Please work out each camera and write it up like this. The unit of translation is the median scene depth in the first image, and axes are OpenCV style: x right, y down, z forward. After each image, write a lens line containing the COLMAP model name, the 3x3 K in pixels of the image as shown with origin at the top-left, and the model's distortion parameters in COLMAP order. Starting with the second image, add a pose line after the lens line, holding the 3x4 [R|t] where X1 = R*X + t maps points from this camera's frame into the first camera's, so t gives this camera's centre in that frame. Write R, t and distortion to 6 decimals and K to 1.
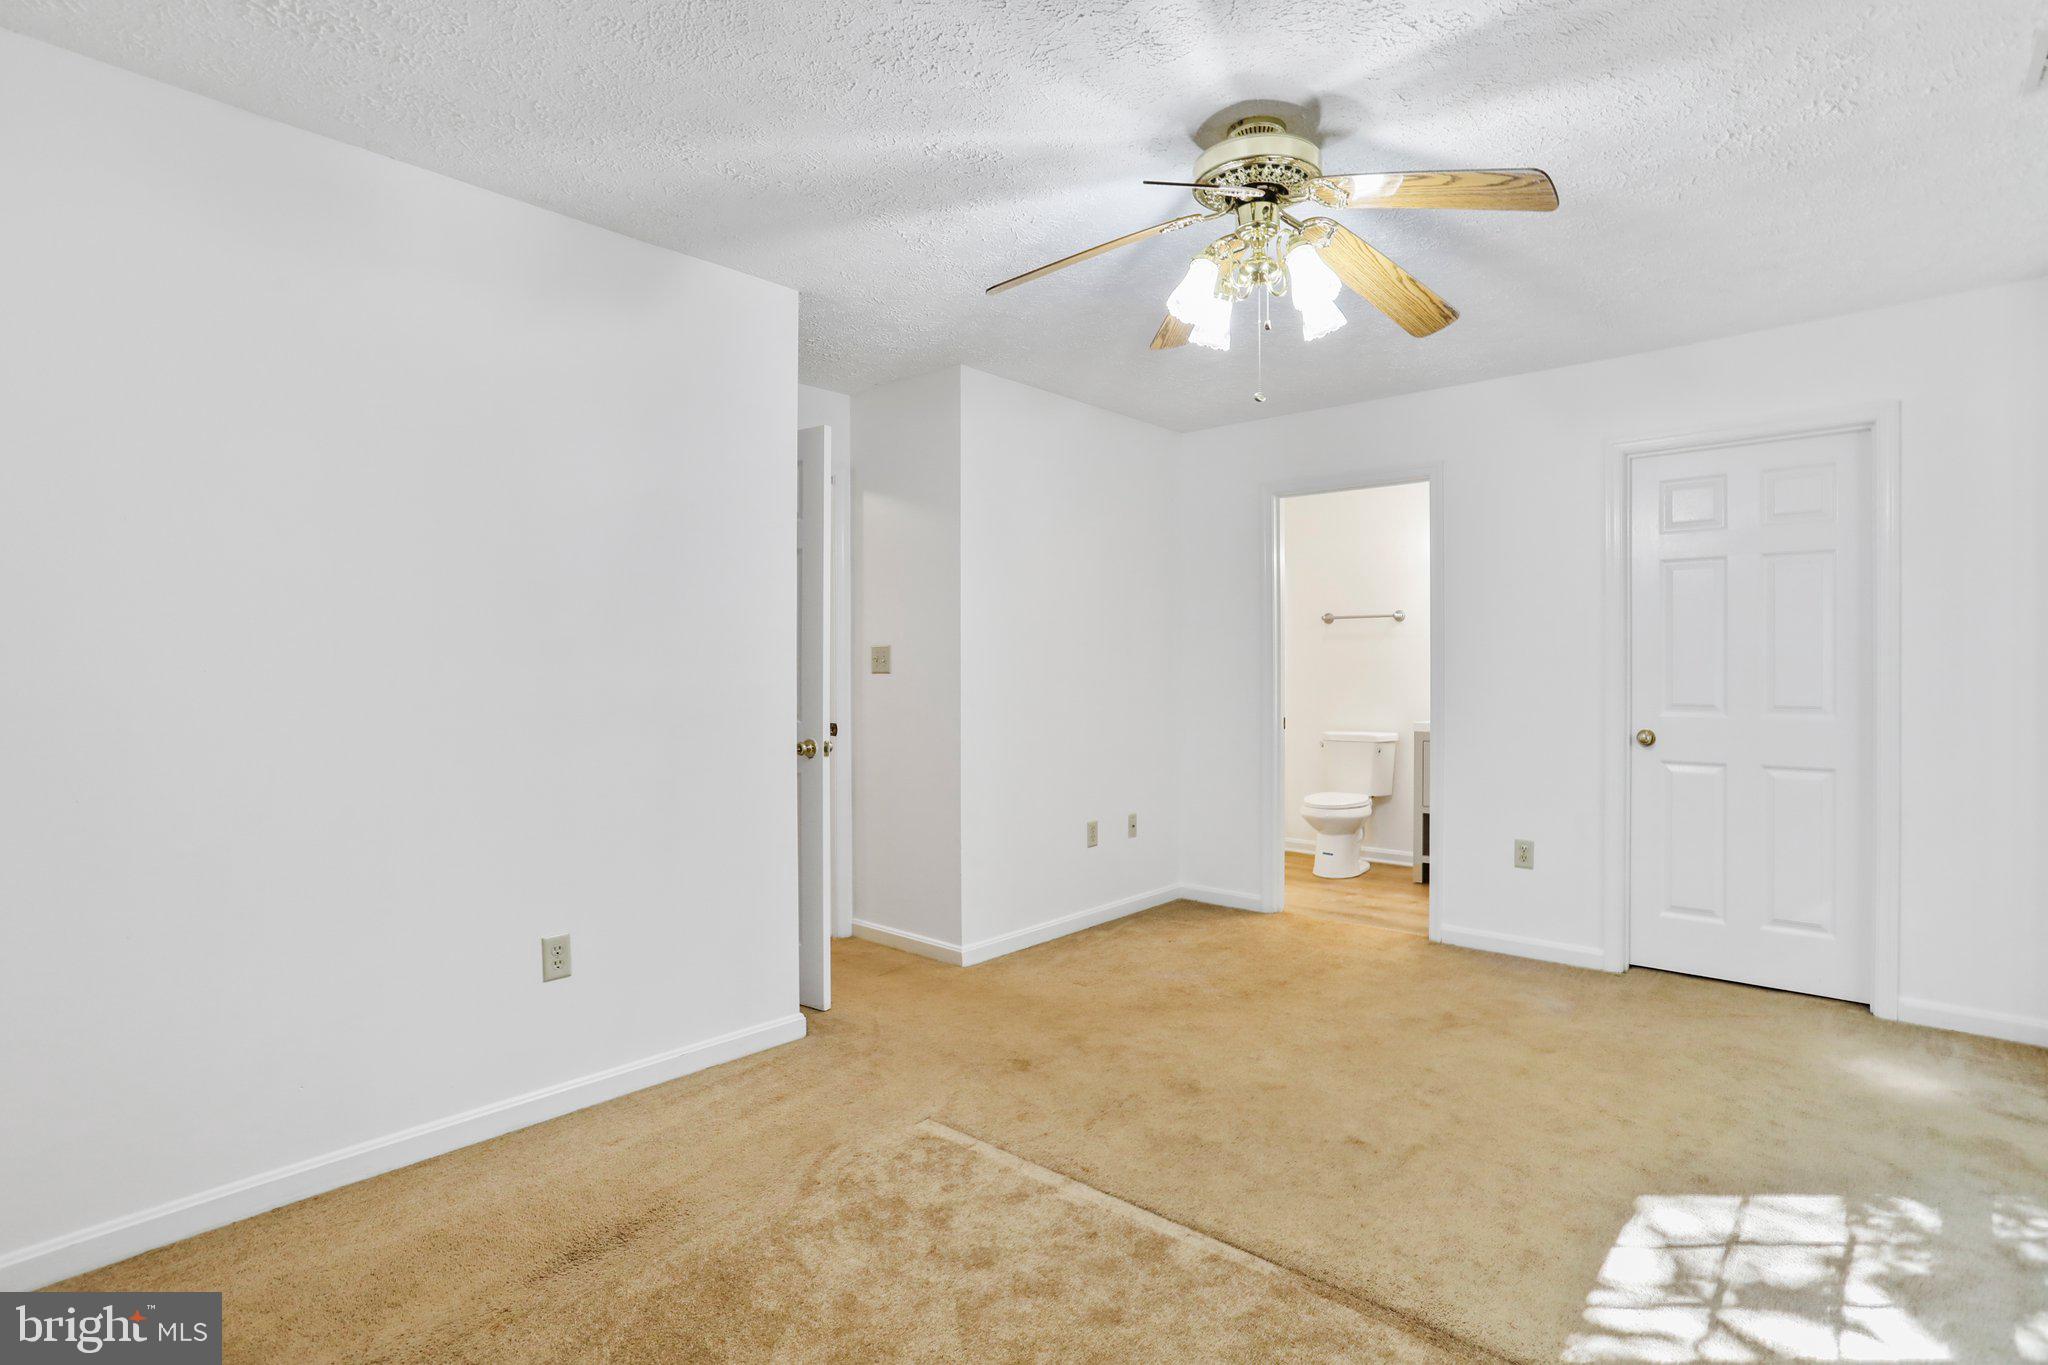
lens RADIAL K [[989.1, 0, 1022.6], [0, 989.1, 695.5], [0, 0, 1]] dist [-0.050391, 0.021184]
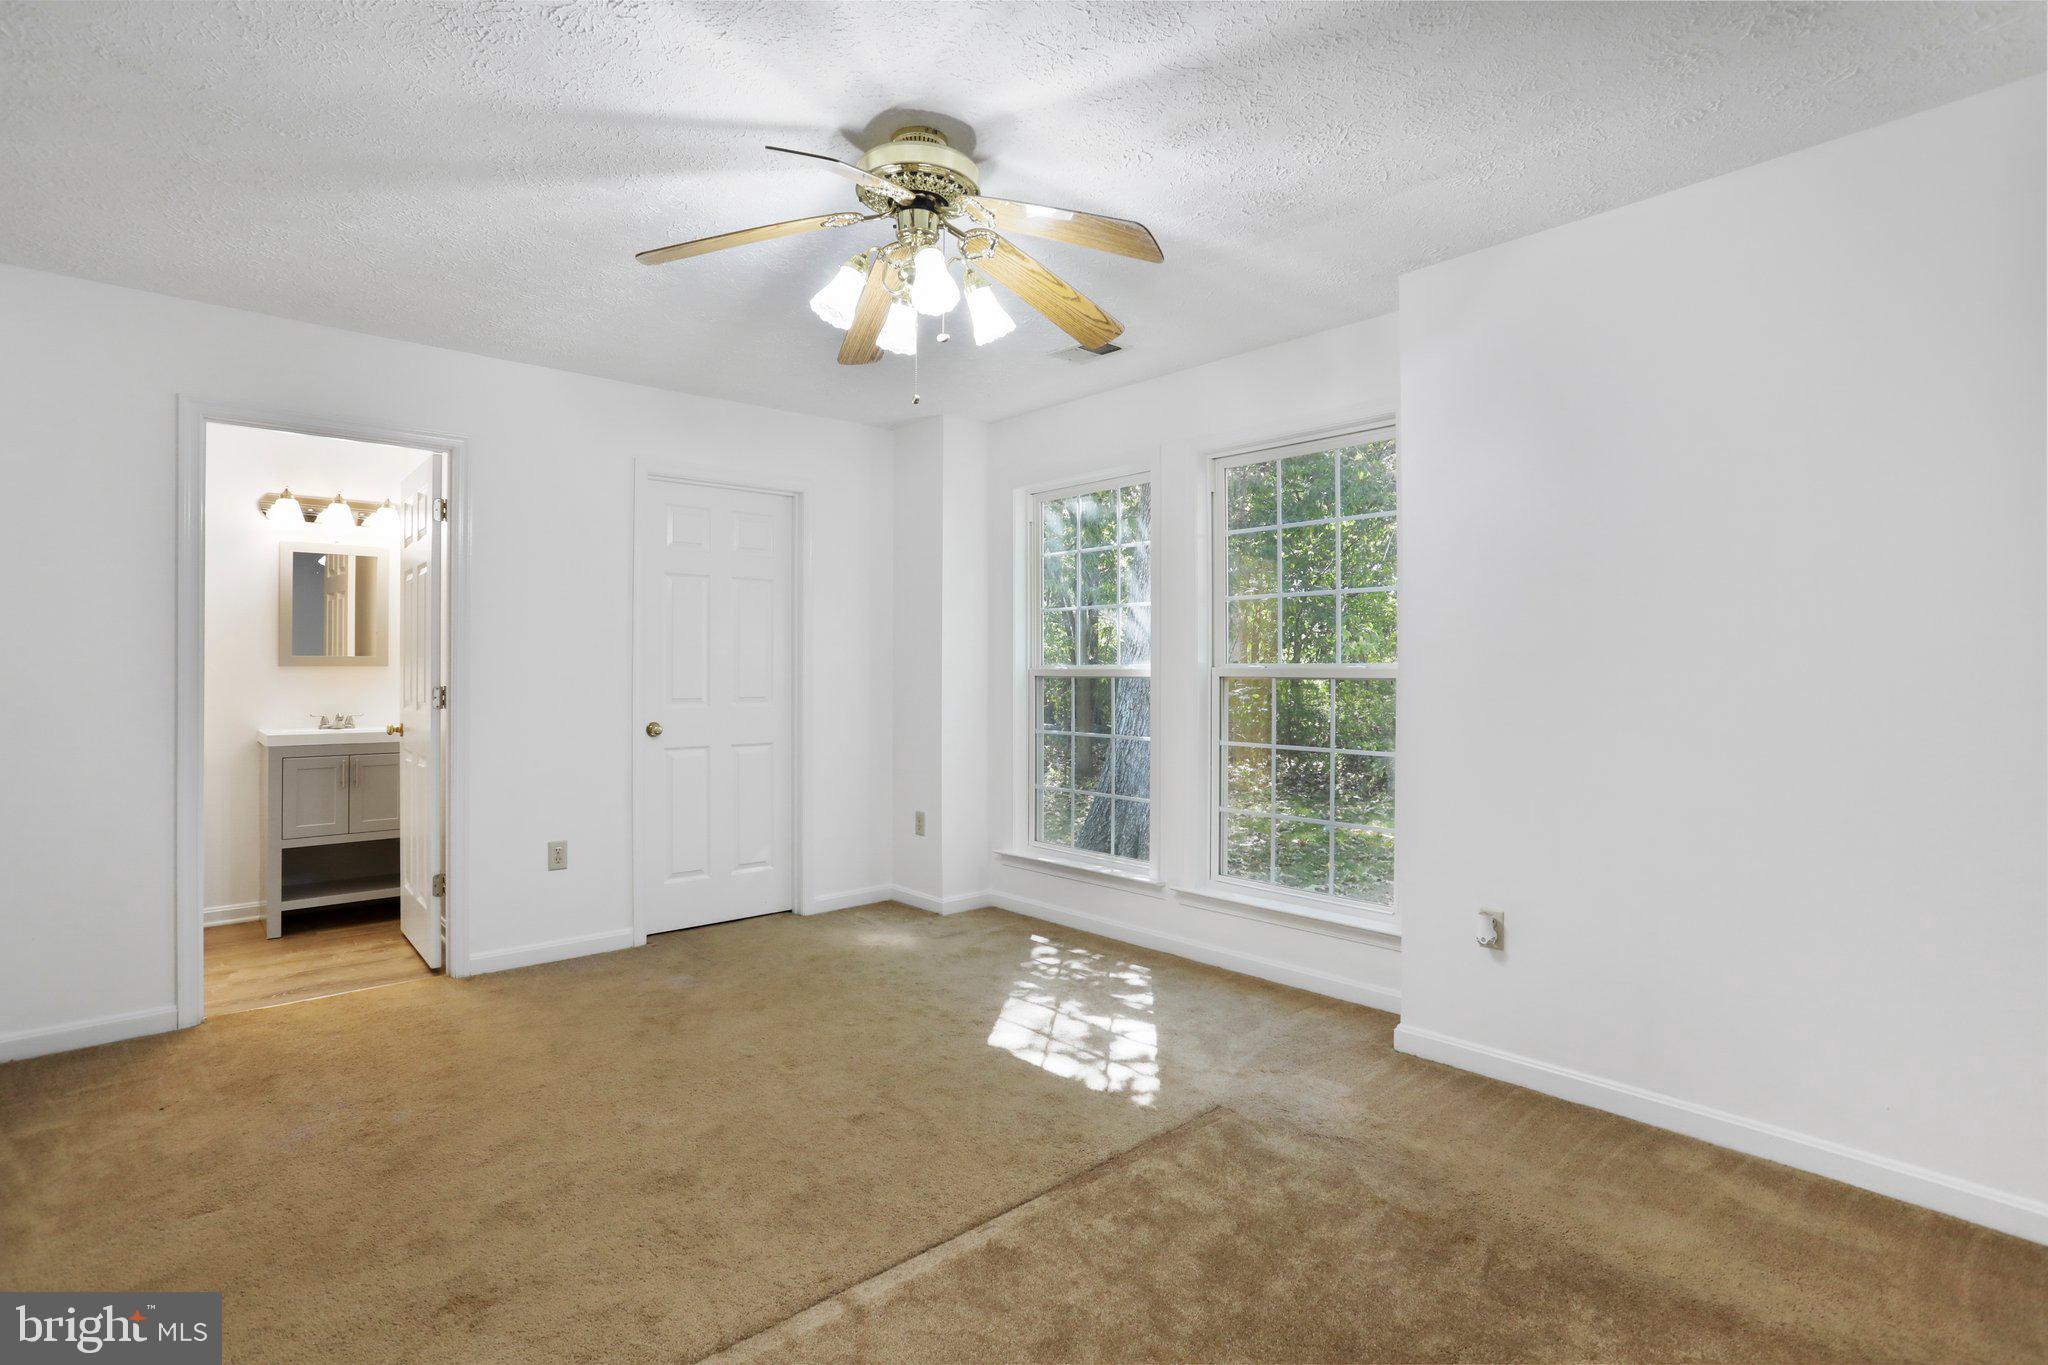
lens RADIAL K [[989.1, 0, 1008.6], [0, 989.1, 671.9], [0, 0, 1]] dist [-0.050391, 0.021184]
pose [[0.117214, 0.002217, 0.993104, -0.504837], [0.026890, 0.999624, -0.005406, -0.006486], [-0.992743, 0.027338, 0.117111, 0.522851]]
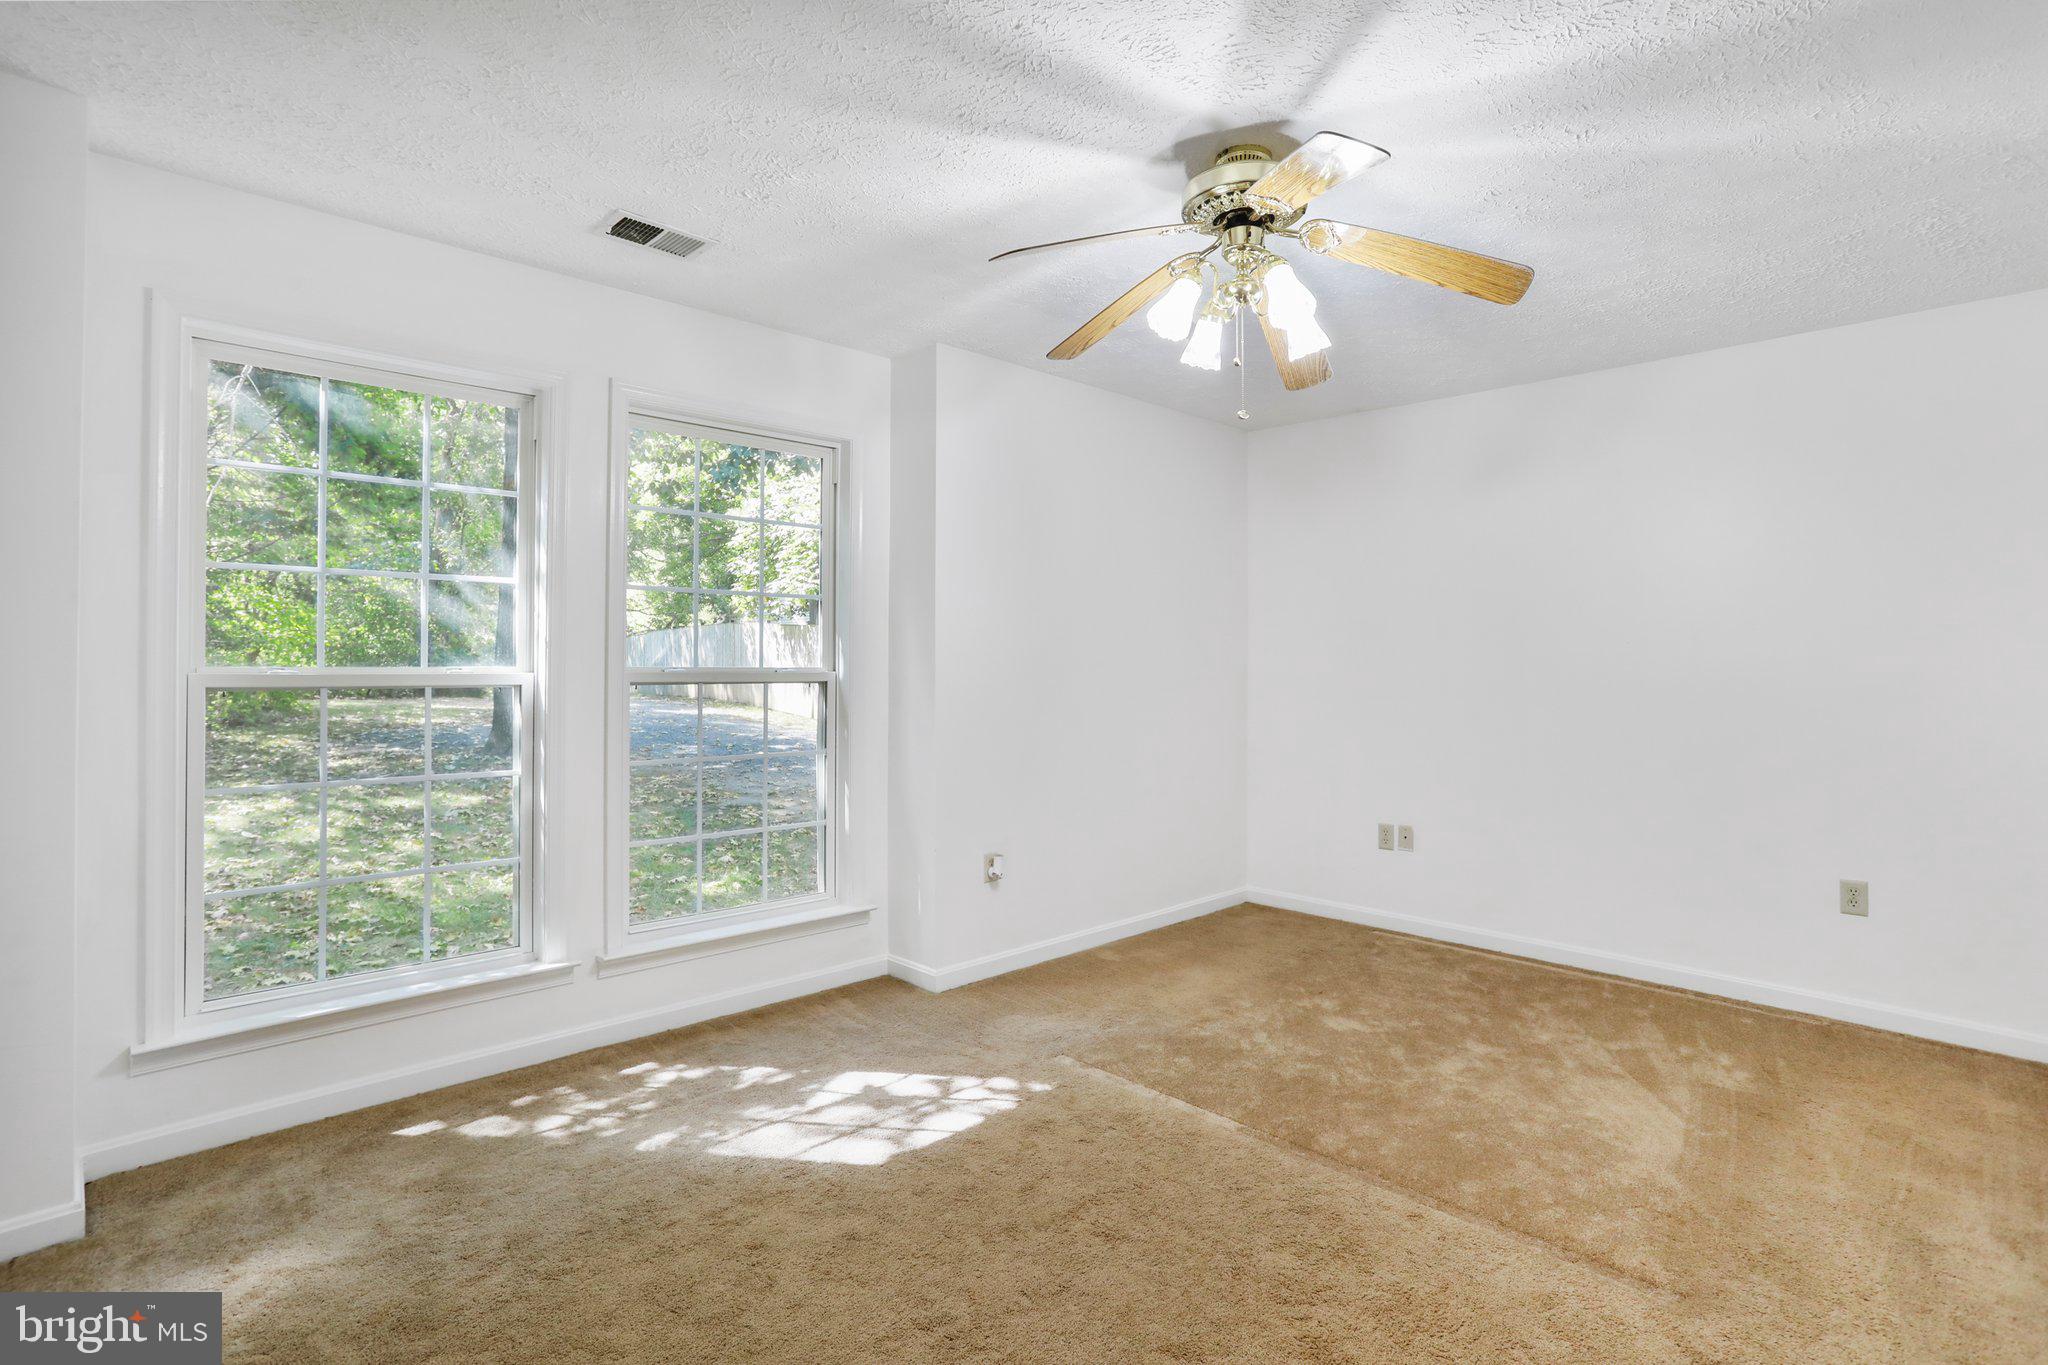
lens RADIAL K [[989.1, 0, 1015.4], [0, 989.1, 668.7], [0, 0, 1]] dist [-0.050391, 0.021184]
pose [[-0.998081, -0.002456, 0.061871, 0.276845], [-0.001113, 0.999763, 0.021737, -0.037514], [-0.061910, 0.021626, -0.997847, 1.359492]]
